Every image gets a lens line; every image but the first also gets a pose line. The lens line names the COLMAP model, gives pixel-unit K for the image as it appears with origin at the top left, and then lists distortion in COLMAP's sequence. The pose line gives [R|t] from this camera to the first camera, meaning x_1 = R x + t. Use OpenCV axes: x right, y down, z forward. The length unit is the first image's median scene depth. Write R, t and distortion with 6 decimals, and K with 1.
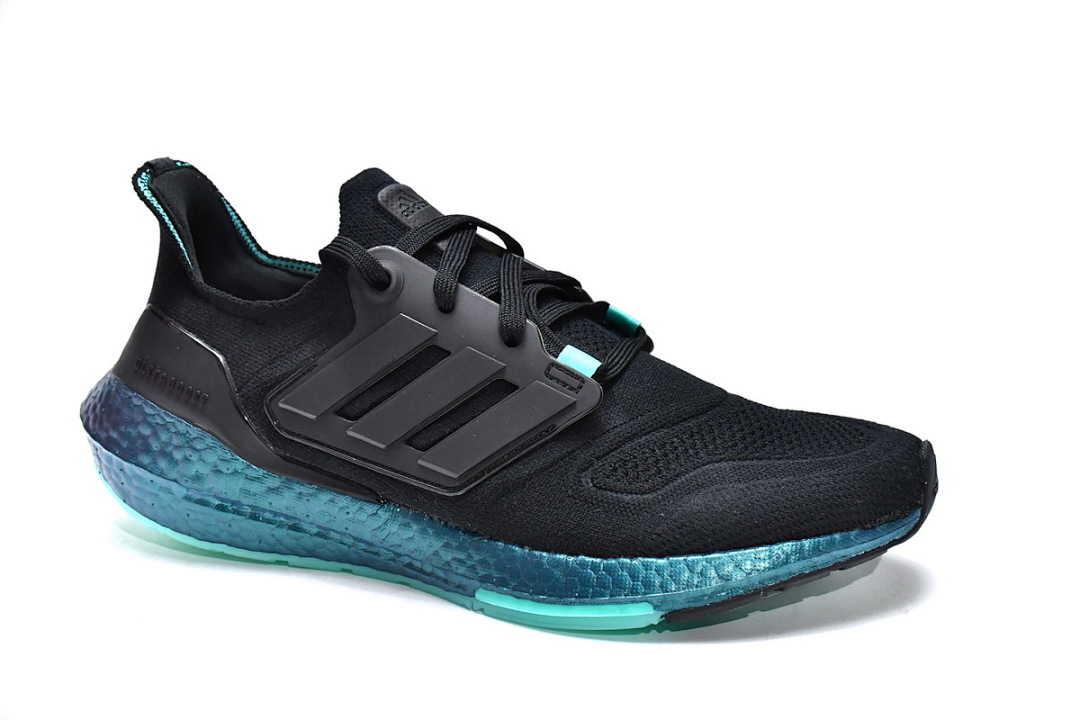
lens RADIAL K [[1405.8, 0, 541.4], [0, 1405.8, 364.7], [0, 0, 1]] dist [0.031487, 0.000000]
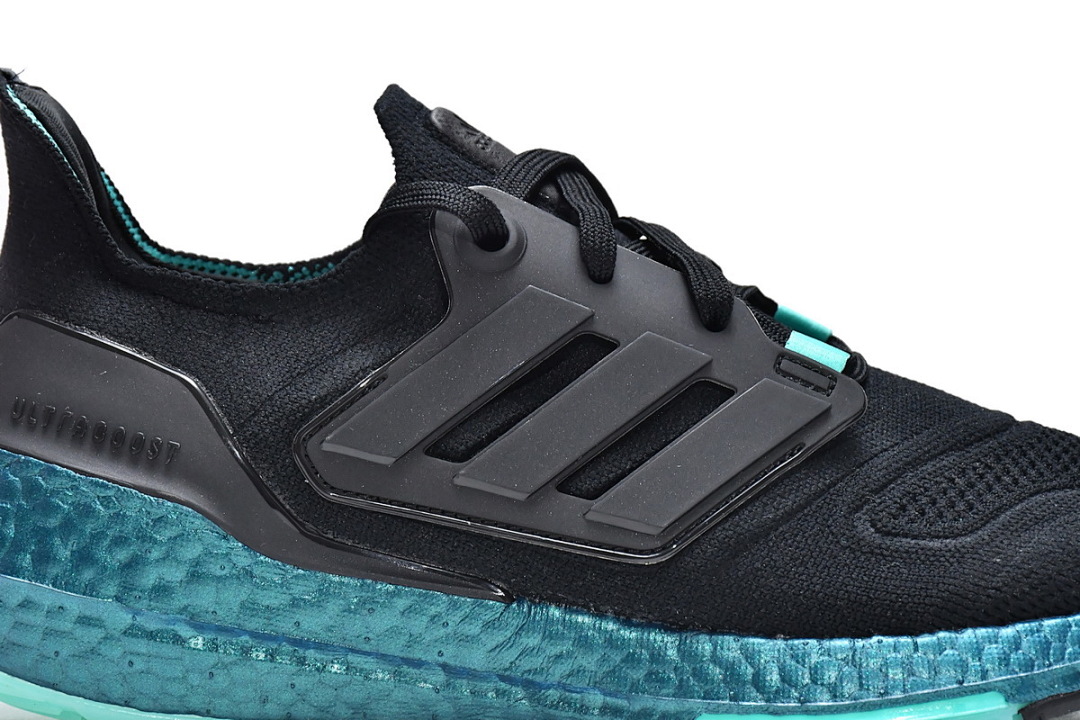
lens RADIAL K [[3985.9, 0, 539.6], [0, 3985.9, 358.8], [0, 0, 1]] dist [0.060856, 0.000000]
pose [[0.943503, -0.006509, 0.331301, -0.668666], [0.075047, 0.978026, -0.194510, 0.332121], [-0.322755, 0.208384, 0.923258, -0.597490]]
